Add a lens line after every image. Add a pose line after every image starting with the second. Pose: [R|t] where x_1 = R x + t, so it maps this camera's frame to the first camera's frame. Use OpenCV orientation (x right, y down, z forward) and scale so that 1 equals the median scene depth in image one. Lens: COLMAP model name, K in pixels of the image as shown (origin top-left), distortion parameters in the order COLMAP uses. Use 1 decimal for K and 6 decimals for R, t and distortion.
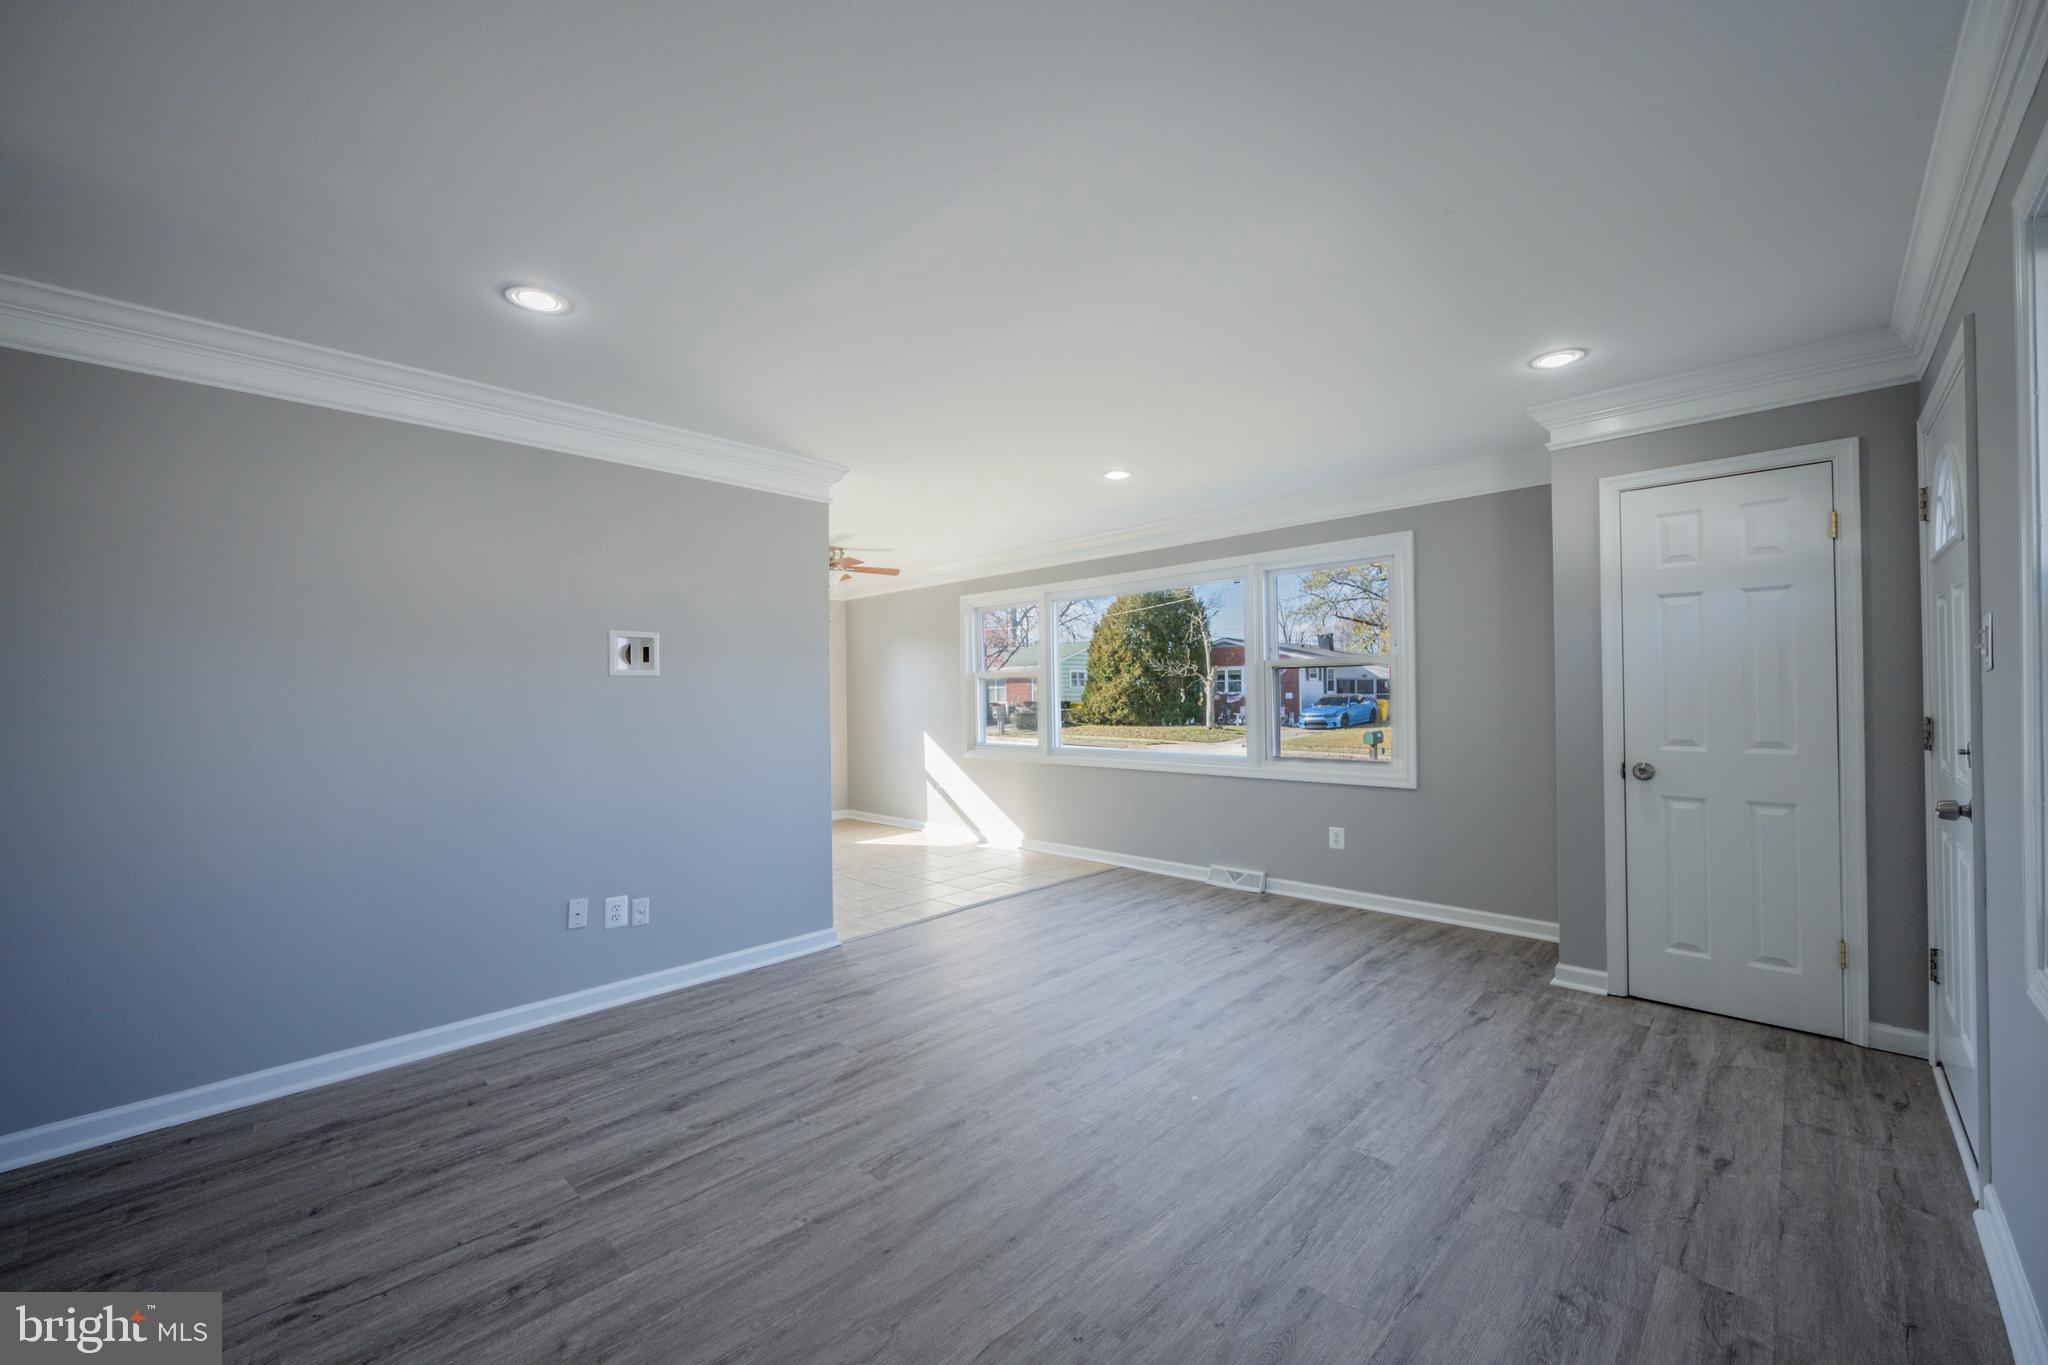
lens RADIAL K [[805.1, 0, 1022.6], [0, 805.1, 687.7], [0, 0, 1]] dist [-0.000885, 0.000028]
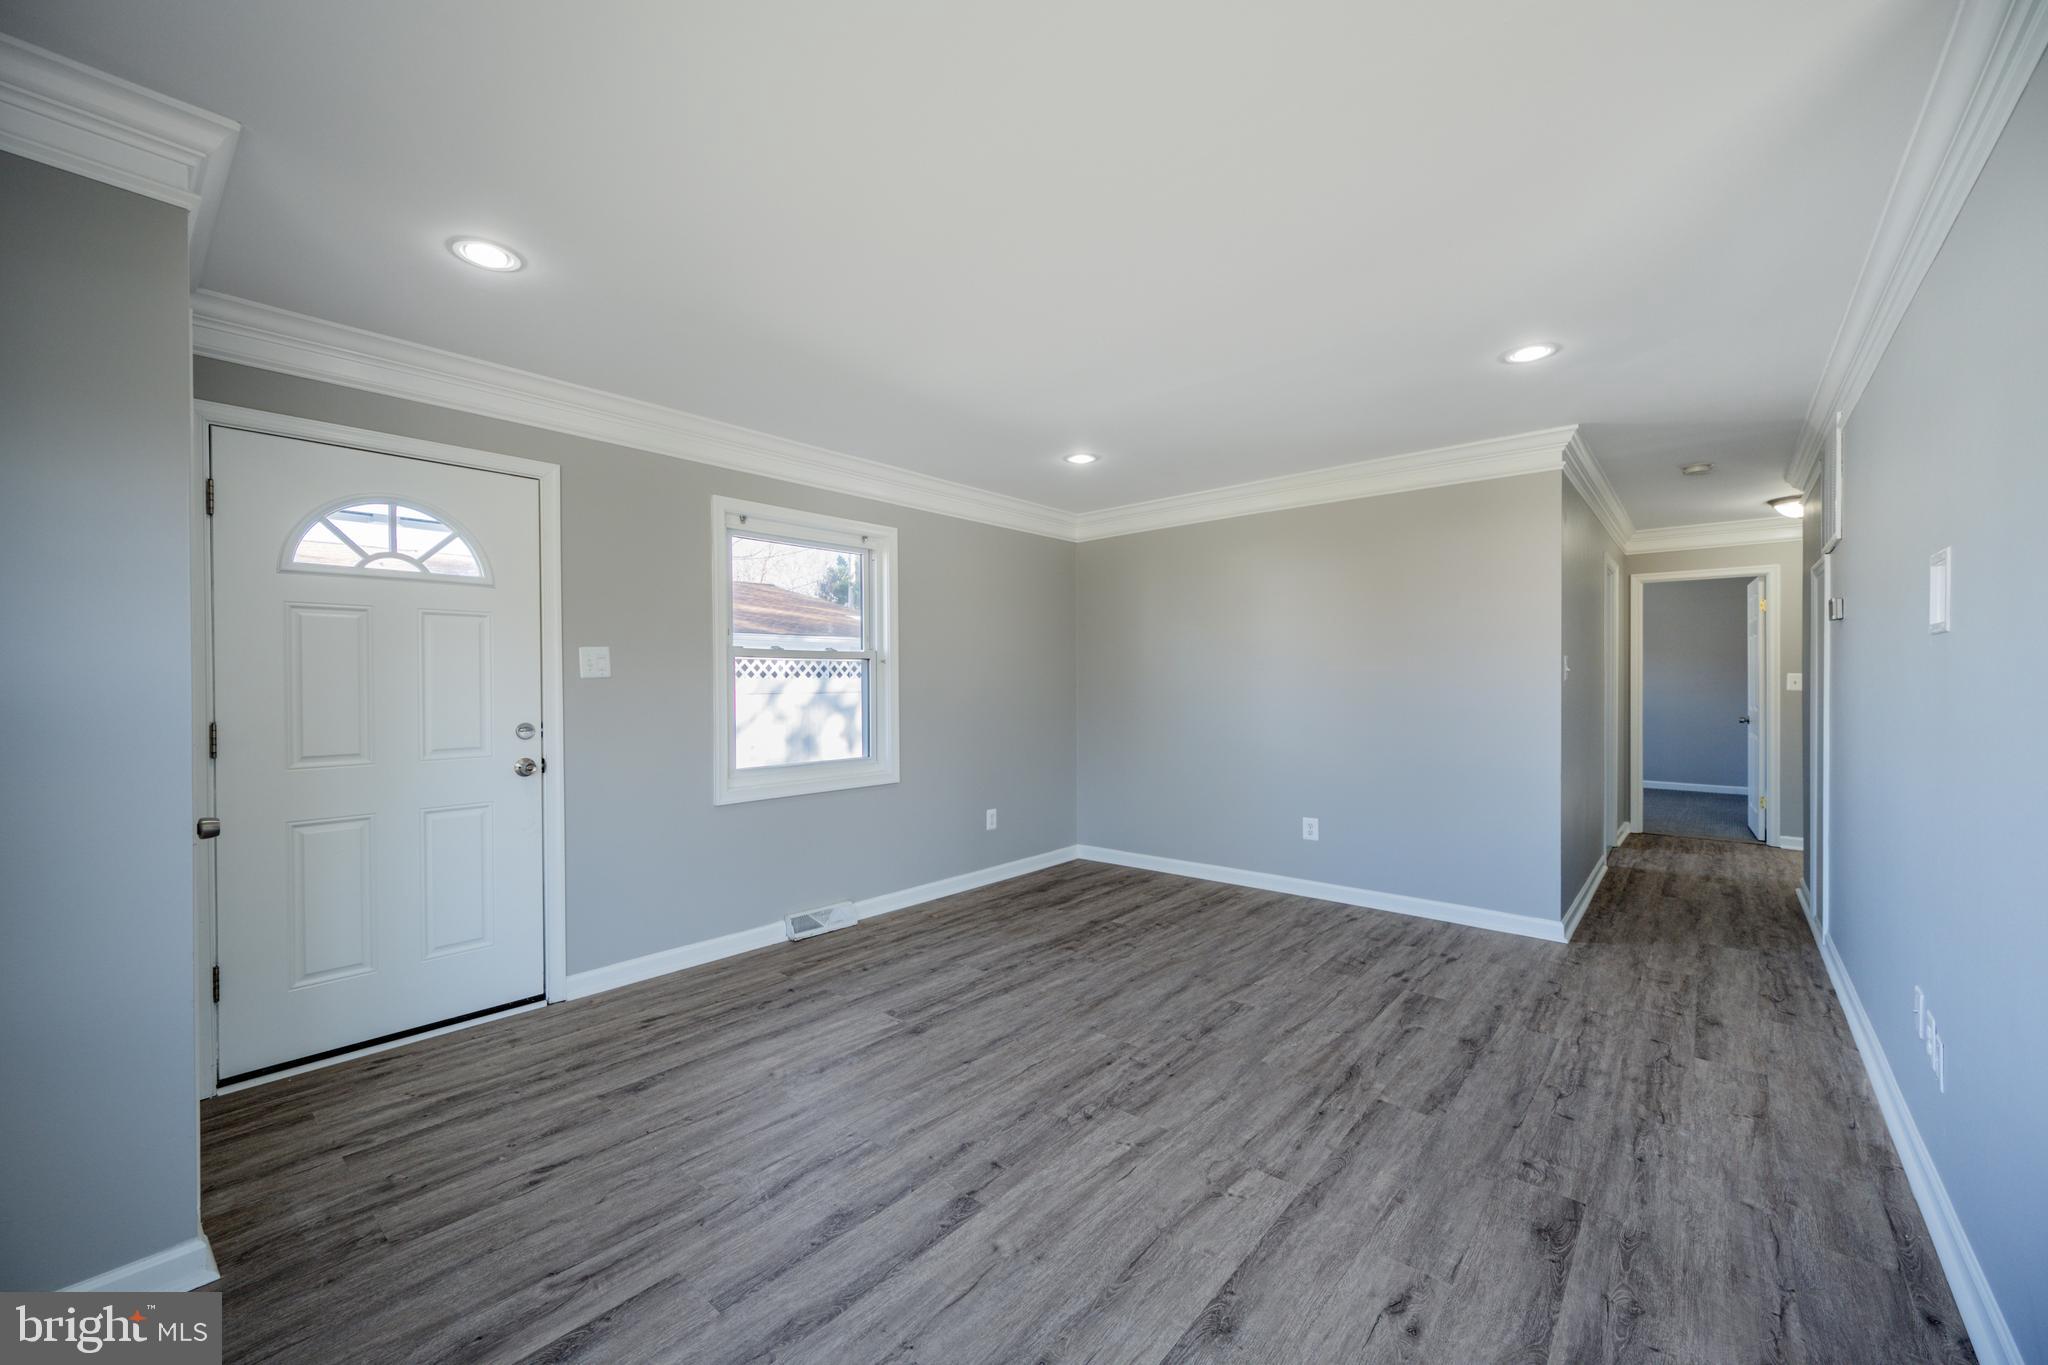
lens RADIAL K [[805.1, 0, 1022.6], [0, 805.1, 687.7], [0, 0, 1]] dist [-0.000885, 0.000028]
pose [[-0.998035, 0.018881, -0.059747, 0.201824], [0.018863, 0.999822, 0.000866, 0.011065], [0.059753, -0.000263, -0.998213, 1.713181]]
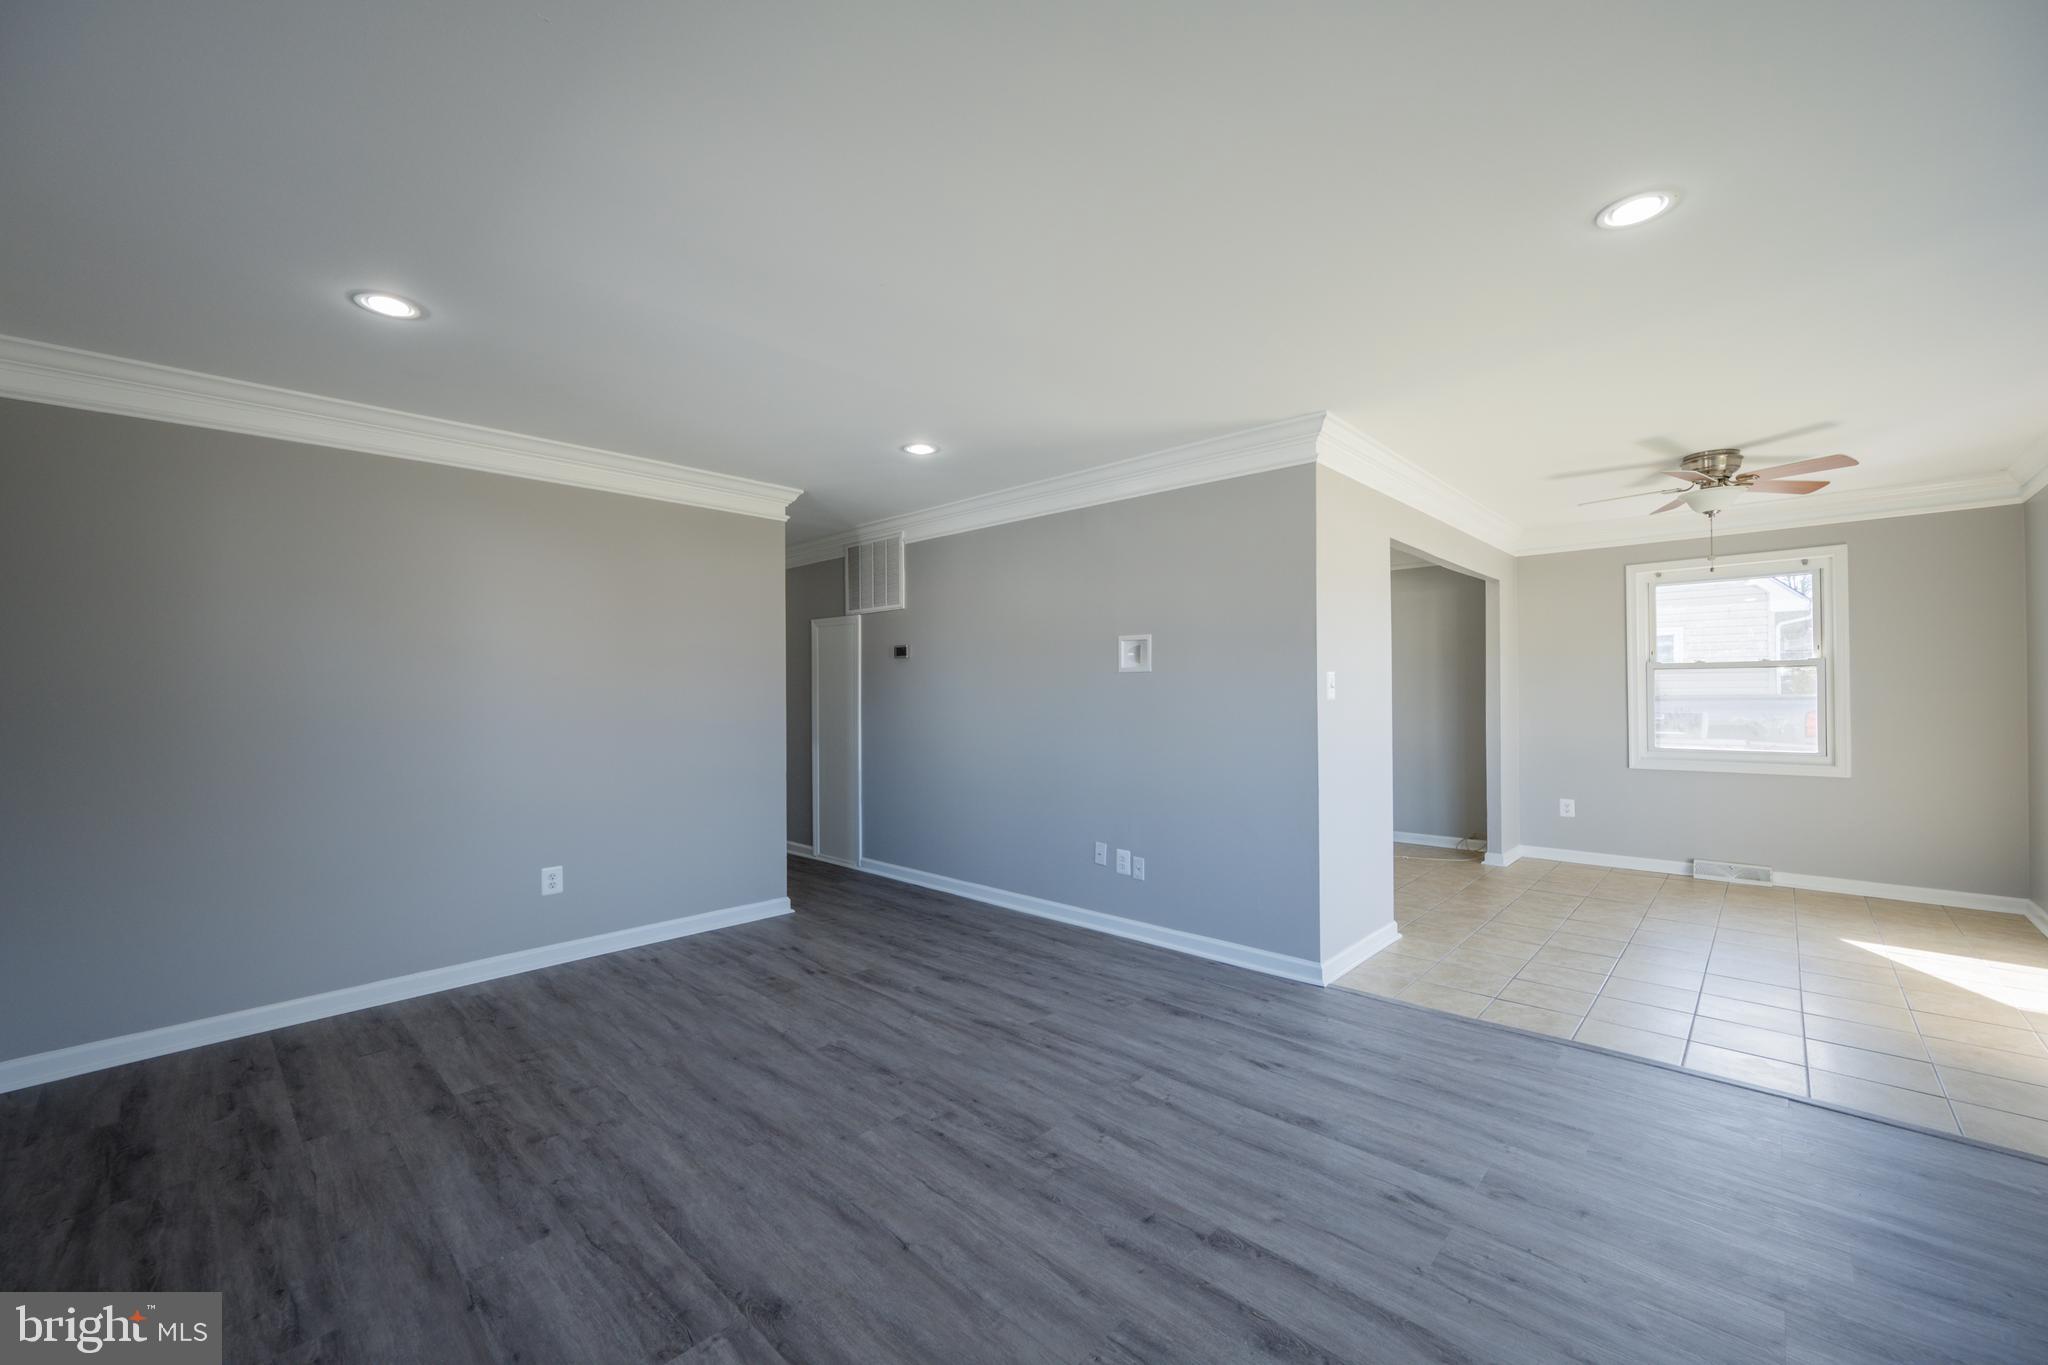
lens RADIAL K [[805.1, 0, 1022.6], [0, 805.1, 687.7], [0, 0, 1]] dist [-0.000885, 0.000028]
pose [[0.014720, 0.008536, -0.999855, 0.818750], [0.015339, 0.999844, 0.008761, -0.005169], [0.999774, -0.015466, 0.014587, 0.922217]]
